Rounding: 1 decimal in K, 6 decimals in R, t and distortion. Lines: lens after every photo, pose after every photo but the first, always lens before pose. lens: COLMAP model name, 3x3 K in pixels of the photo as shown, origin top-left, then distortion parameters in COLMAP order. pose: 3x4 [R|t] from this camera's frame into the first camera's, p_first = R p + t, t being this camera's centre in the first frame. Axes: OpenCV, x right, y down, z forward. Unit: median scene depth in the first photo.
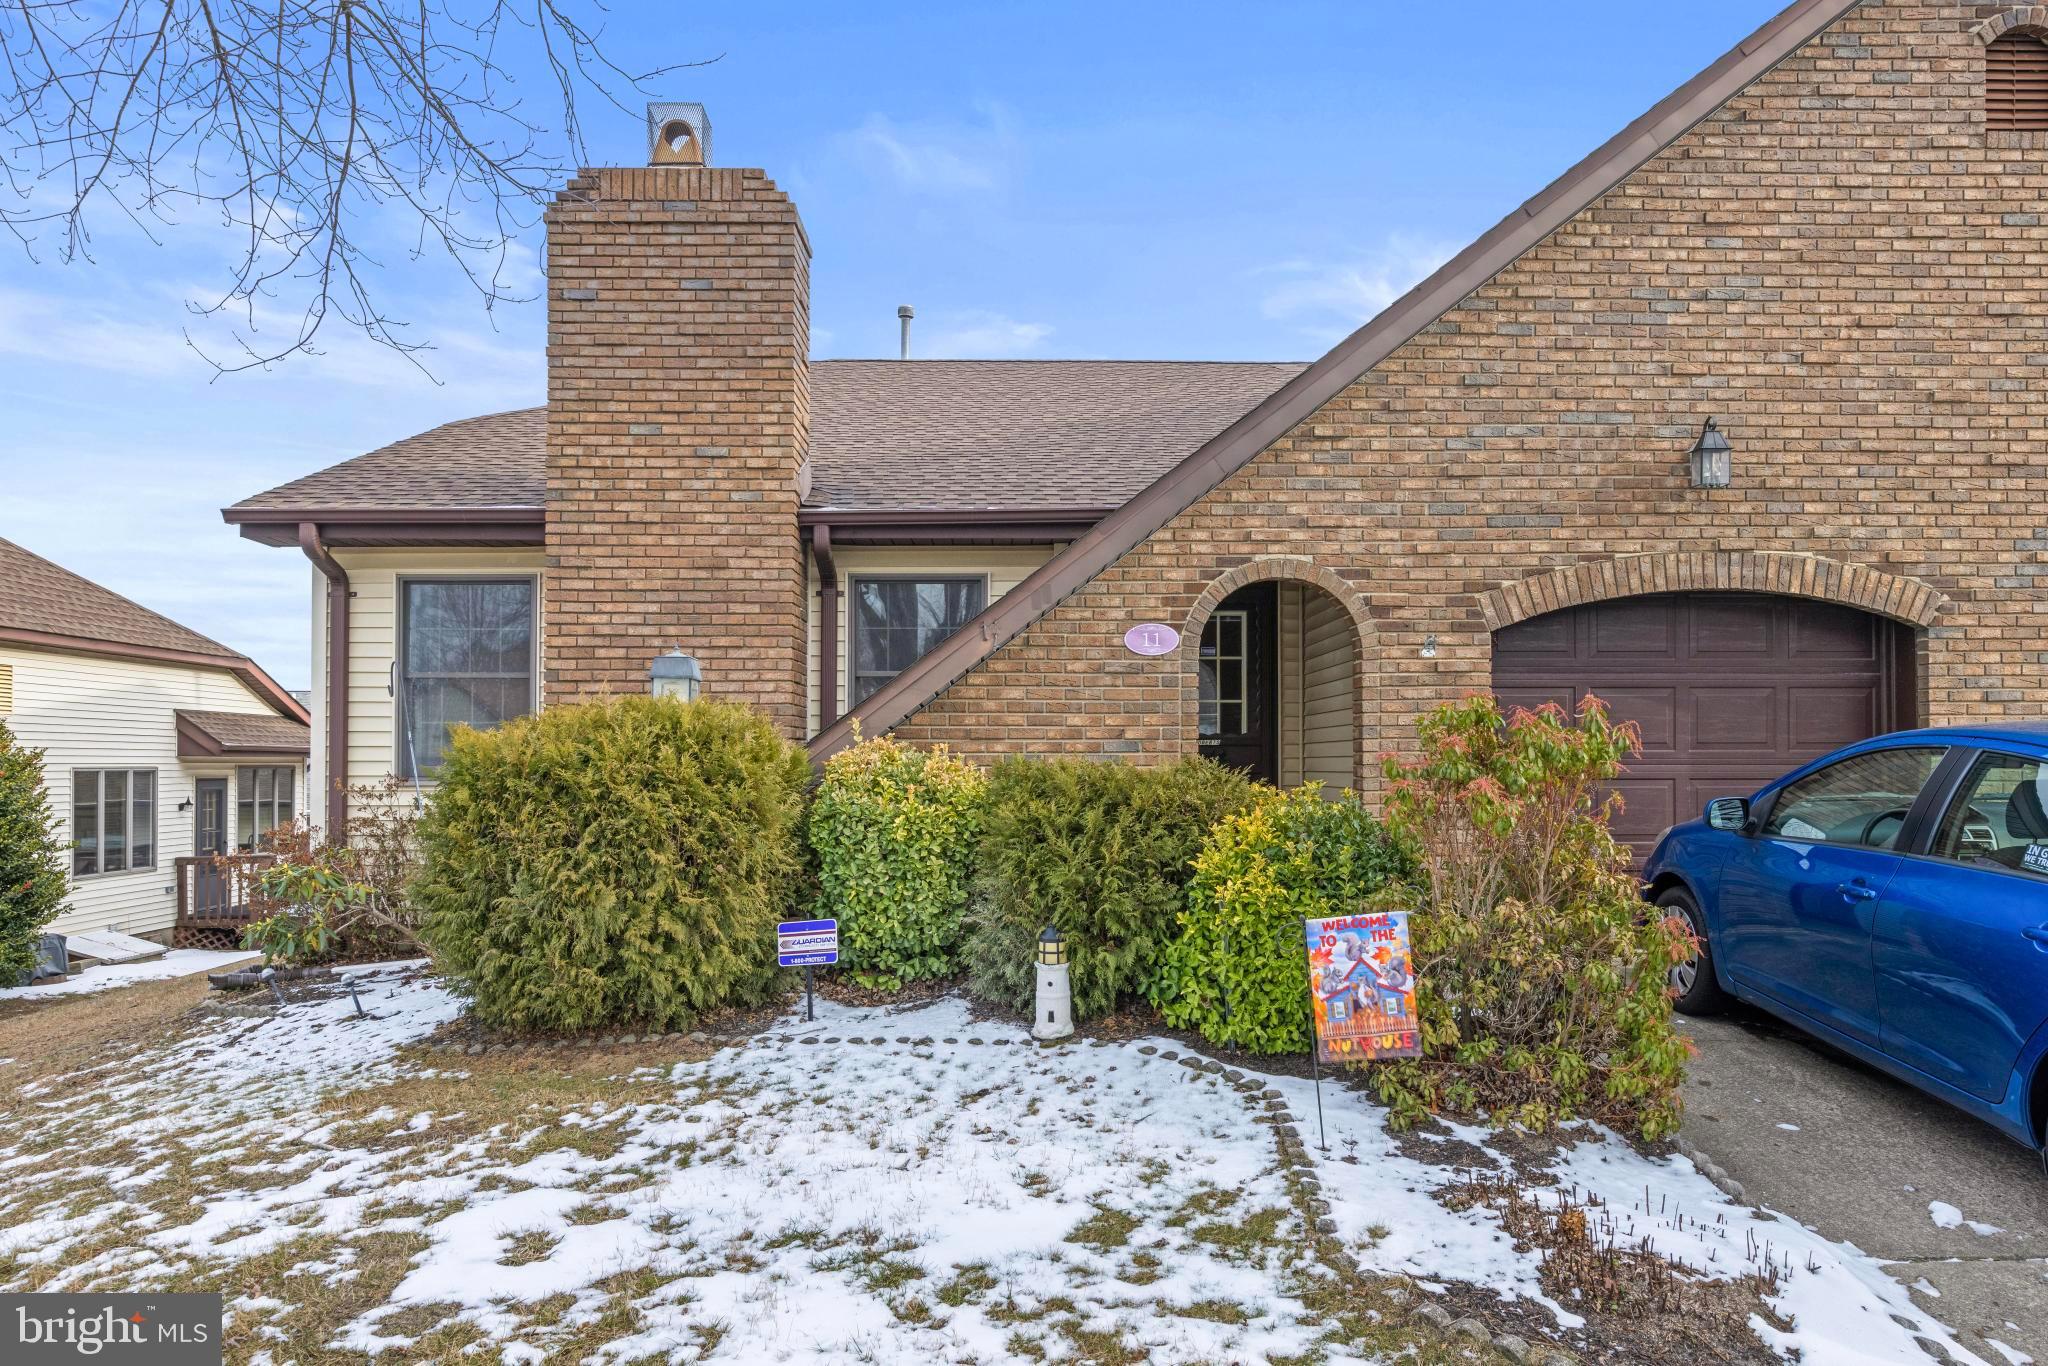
lens RADIAL K [[1410.5, 0, 1033.4], [0, 1410.5, 760.0], [0, 0, 1]] dist [0.002628, 0.000720]
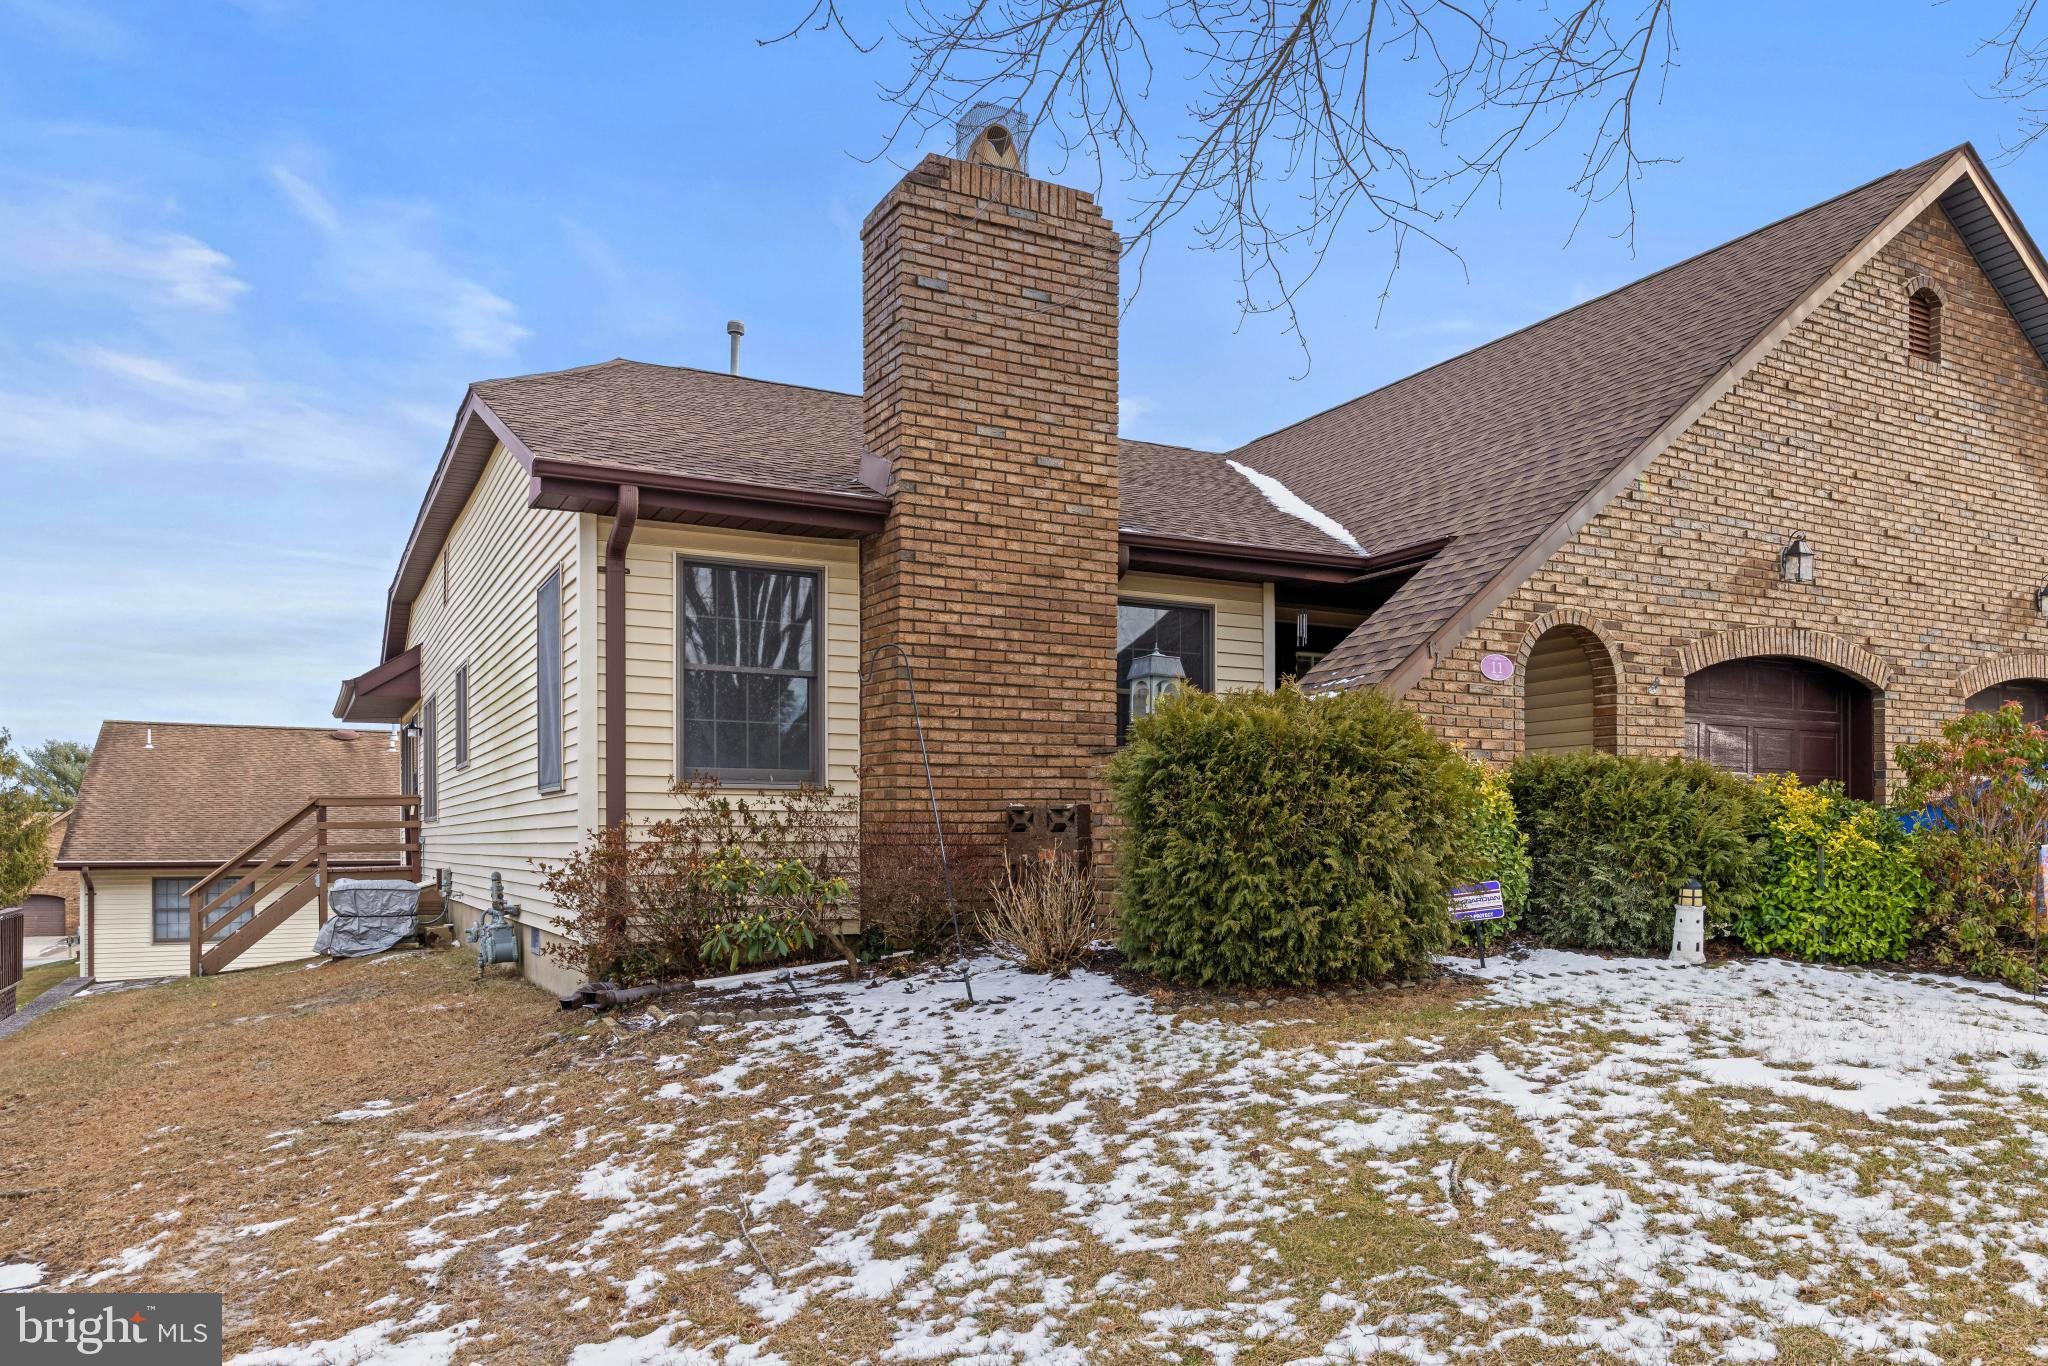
lens RADIAL K [[1410.5, 0, 1140.7], [0, 1410.5, 853.0], [0, 0, 1]] dist [0.002628, 0.000720]
pose [[0.883151, -0.003008, 0.469080, -0.651990], [-0.002890, 0.999926, 0.011854, 0.051859], [-0.469080, -0.011824, 0.883076, 0.065285]]
